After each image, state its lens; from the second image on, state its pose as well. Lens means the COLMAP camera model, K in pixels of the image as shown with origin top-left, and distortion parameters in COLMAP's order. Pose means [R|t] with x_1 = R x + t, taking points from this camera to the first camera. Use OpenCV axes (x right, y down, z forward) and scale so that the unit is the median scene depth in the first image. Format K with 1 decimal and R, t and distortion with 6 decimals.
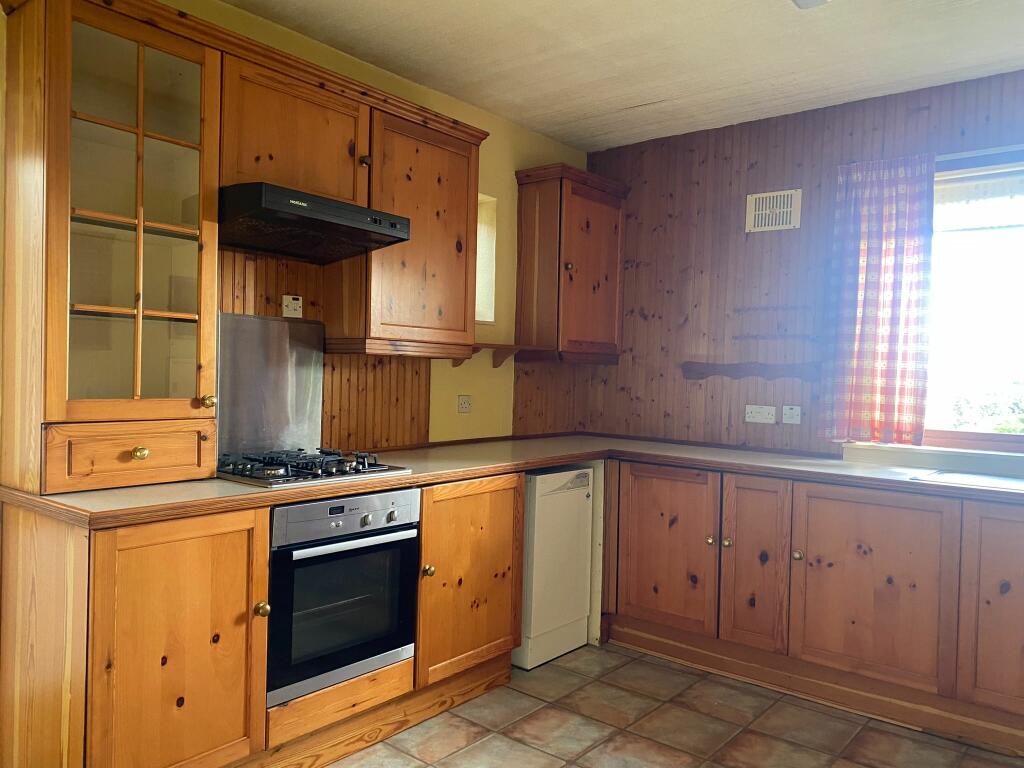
lens RADIAL K [[787.1, 0, 516.5], [0, 787.1, 385.8], [0, 0, 1]] dist [0.054701, -0.006695]
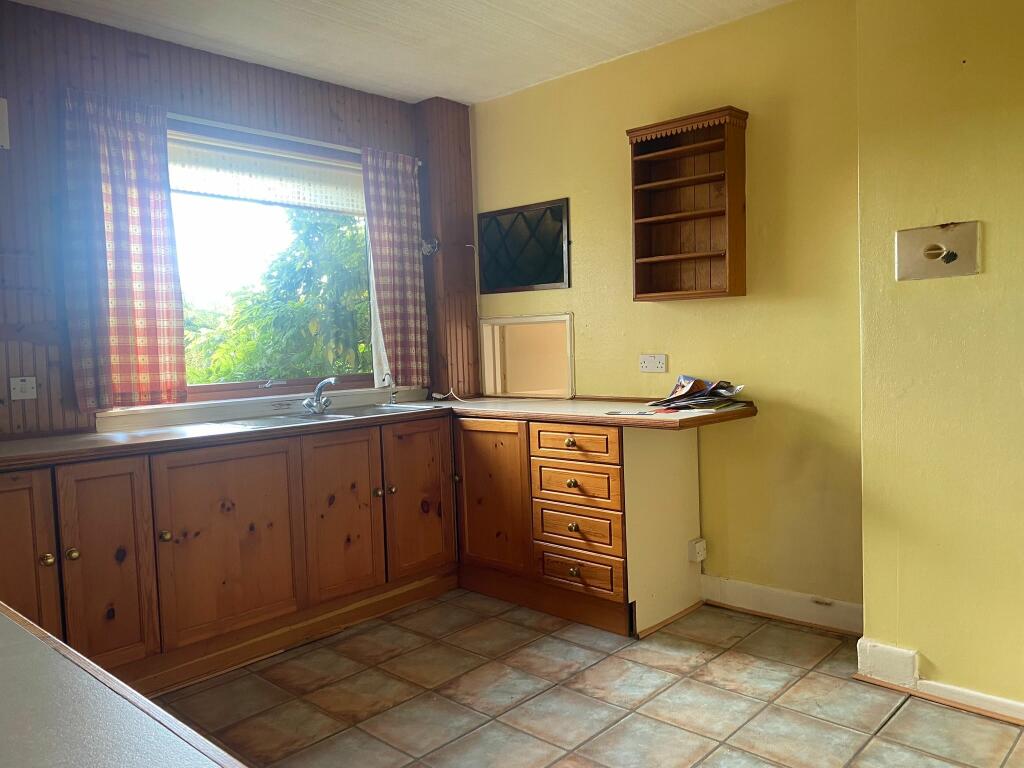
lens RADIAL K [[787.1, 0, 516.2], [0, 787.1, 384.2], [0, 0, 1]] dist [0.054701, -0.006695]
pose [[0.085198, -0.086293, 0.992620, -0.455486], [0.051428, 0.995295, 0.082111, -0.008915], [-0.995036, 0.044053, 0.089235, 0.491770]]
